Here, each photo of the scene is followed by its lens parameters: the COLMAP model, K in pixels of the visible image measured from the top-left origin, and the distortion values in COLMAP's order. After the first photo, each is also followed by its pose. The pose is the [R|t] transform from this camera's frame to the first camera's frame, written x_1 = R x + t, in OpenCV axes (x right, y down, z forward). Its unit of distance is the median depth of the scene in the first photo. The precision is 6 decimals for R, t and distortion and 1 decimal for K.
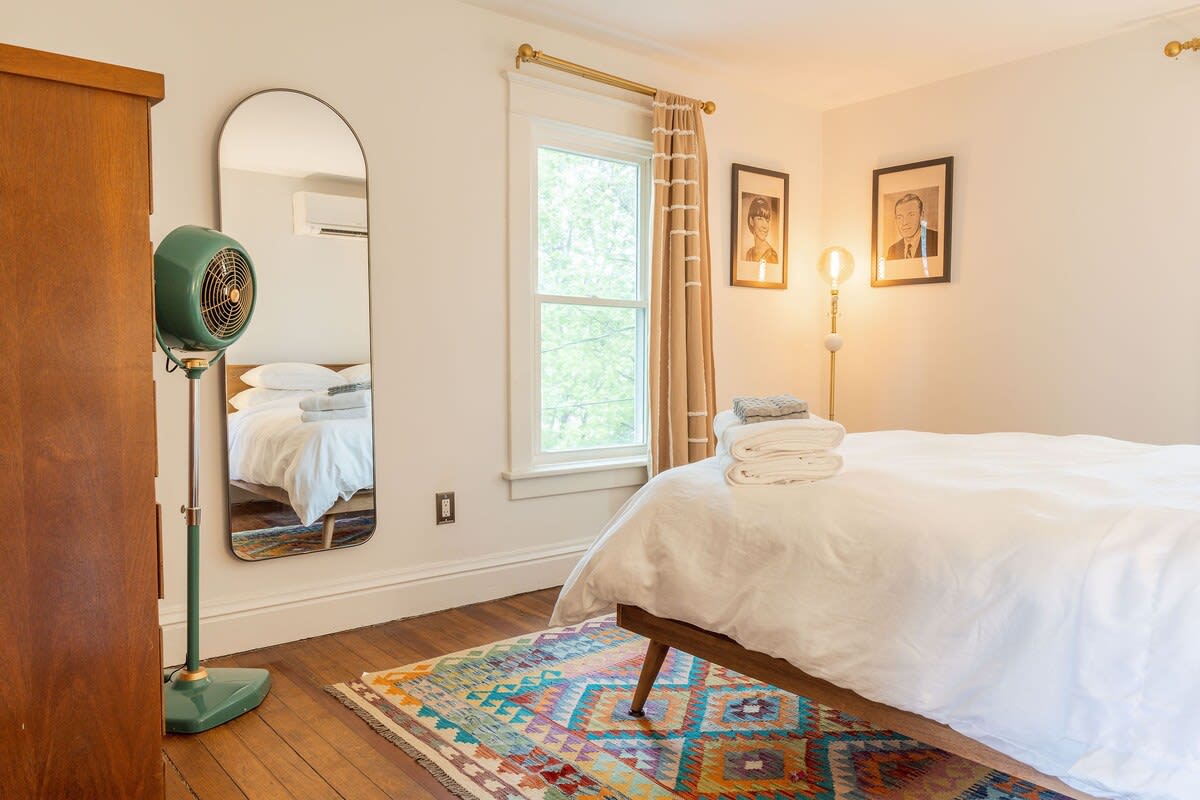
lens RADIAL K [[833.7, 0, 596.7], [0, 833.7, 397.6], [0, 0, 1]] dist [-0.002223, -0.005306]
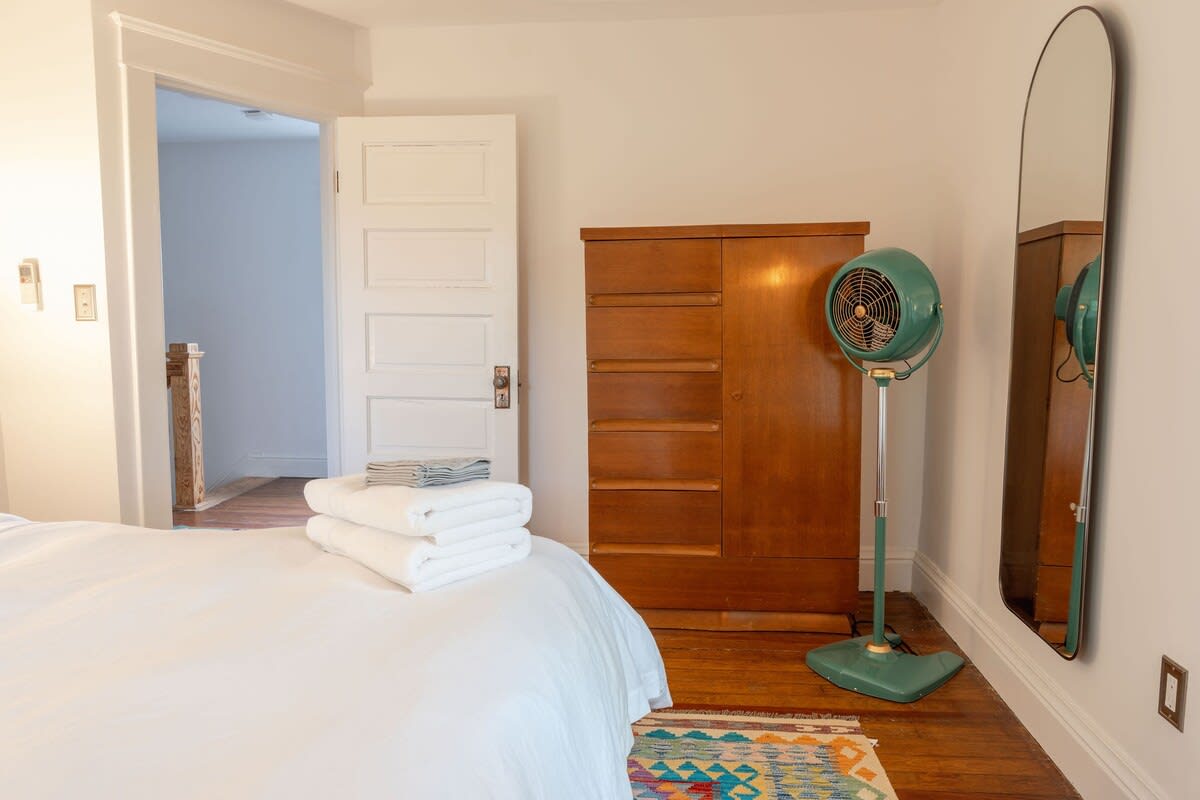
lens RADIAL K [[833.7, 0, 596.7], [0, 833.7, 397.6], [0, 0, 1]] dist [-0.002223, -0.005306]
pose [[-0.720047, 0.060859, -0.691252, 0.546511], [-0.030835, 0.992357, 0.119488, -0.125465], [0.693240, 0.107352, -0.712667, 1.491675]]
